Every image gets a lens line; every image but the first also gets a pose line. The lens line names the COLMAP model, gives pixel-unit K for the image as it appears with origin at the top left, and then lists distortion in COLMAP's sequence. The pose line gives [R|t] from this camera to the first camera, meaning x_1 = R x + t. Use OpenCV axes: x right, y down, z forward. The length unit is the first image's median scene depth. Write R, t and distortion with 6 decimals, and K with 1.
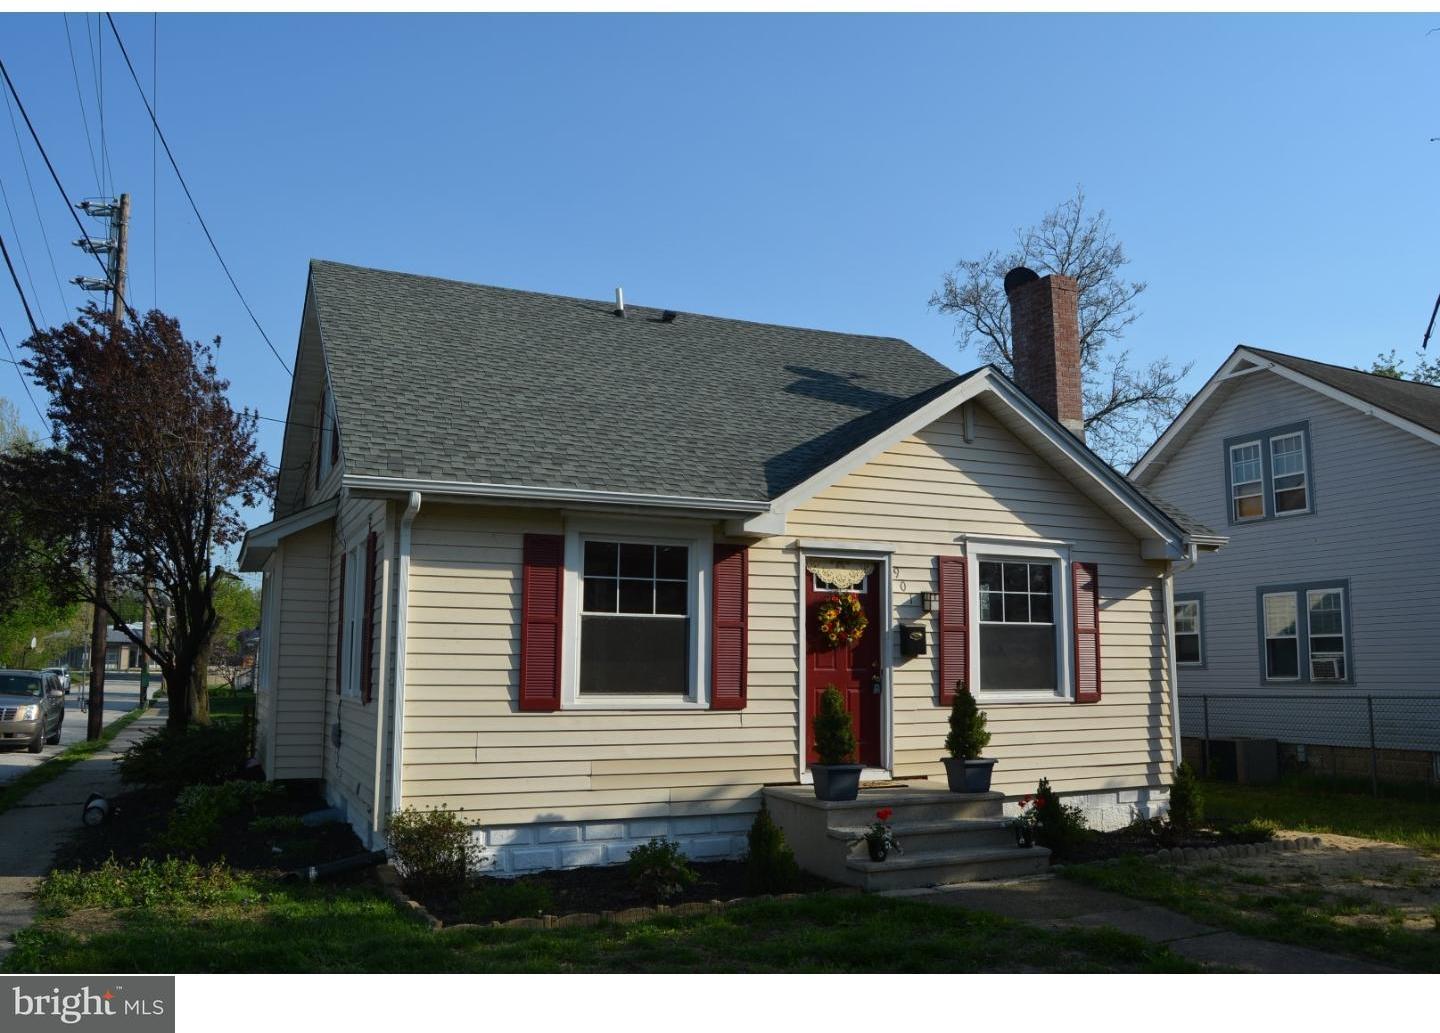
lens RADIAL K [[1159.9, 0, 720.0], [0, 1159.9, 516.5], [0, 0, 1]] dist [-0.085446, 0.006648]
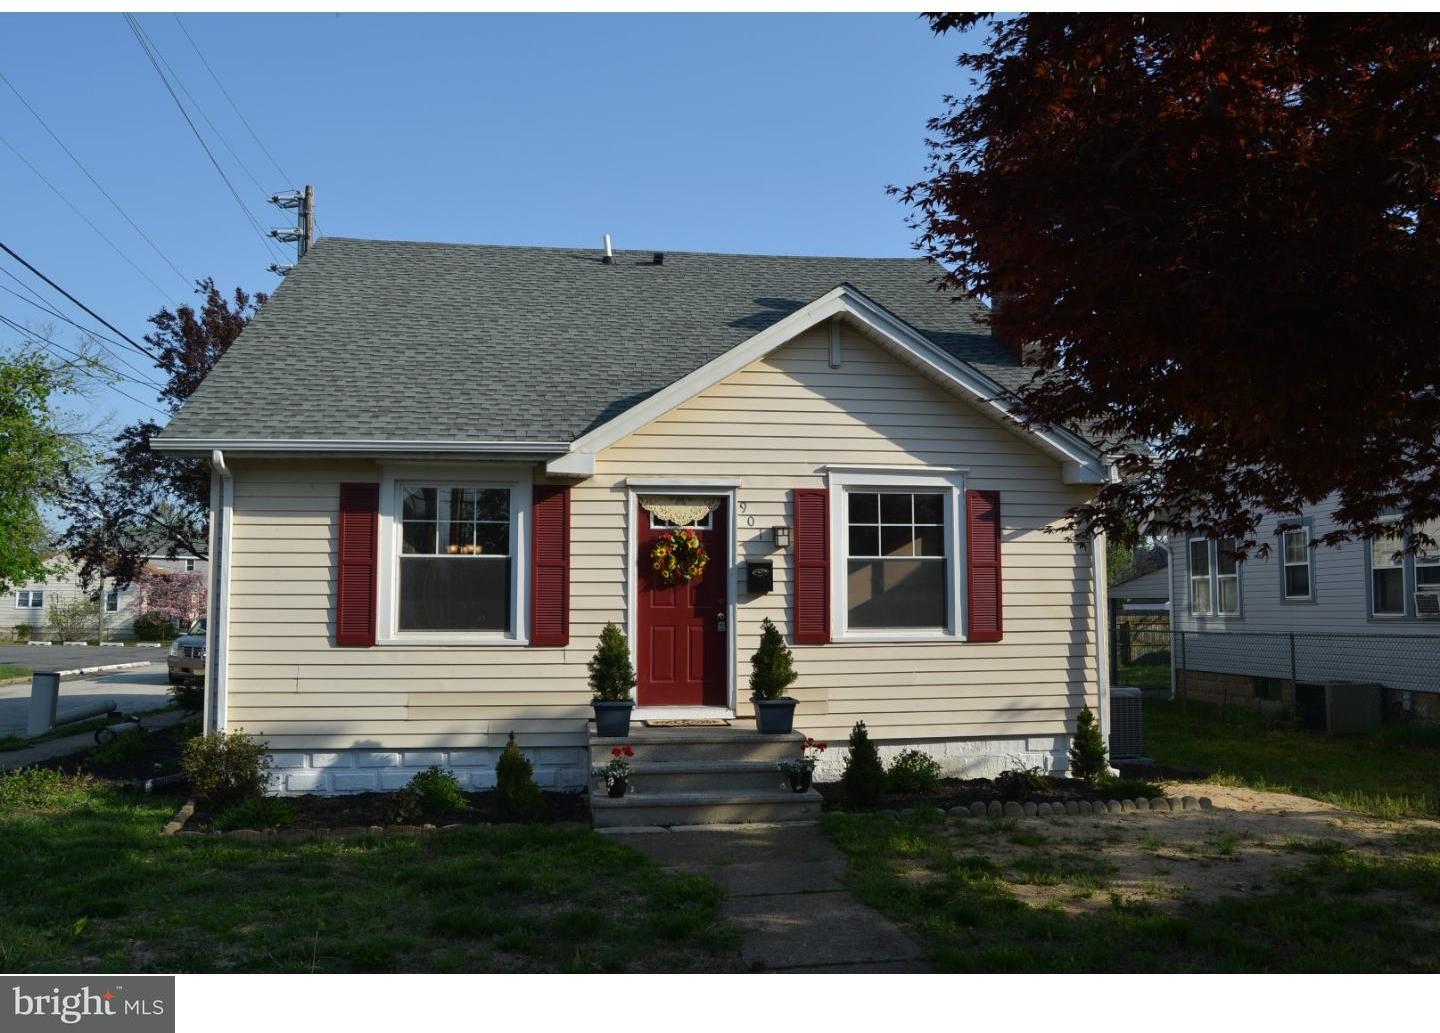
lens RADIAL K [[1159.9, 0, 720.0], [0, 1159.9, 516.5], [0, 0, 1]] dist [-0.085446, 0.006648]
pose [[0.958650, -0.028570, -0.283149, 0.425826], [0.043196, 0.998028, 0.045547, 0.011270], [0.281290, -0.055894, 0.957994, 0.062277]]
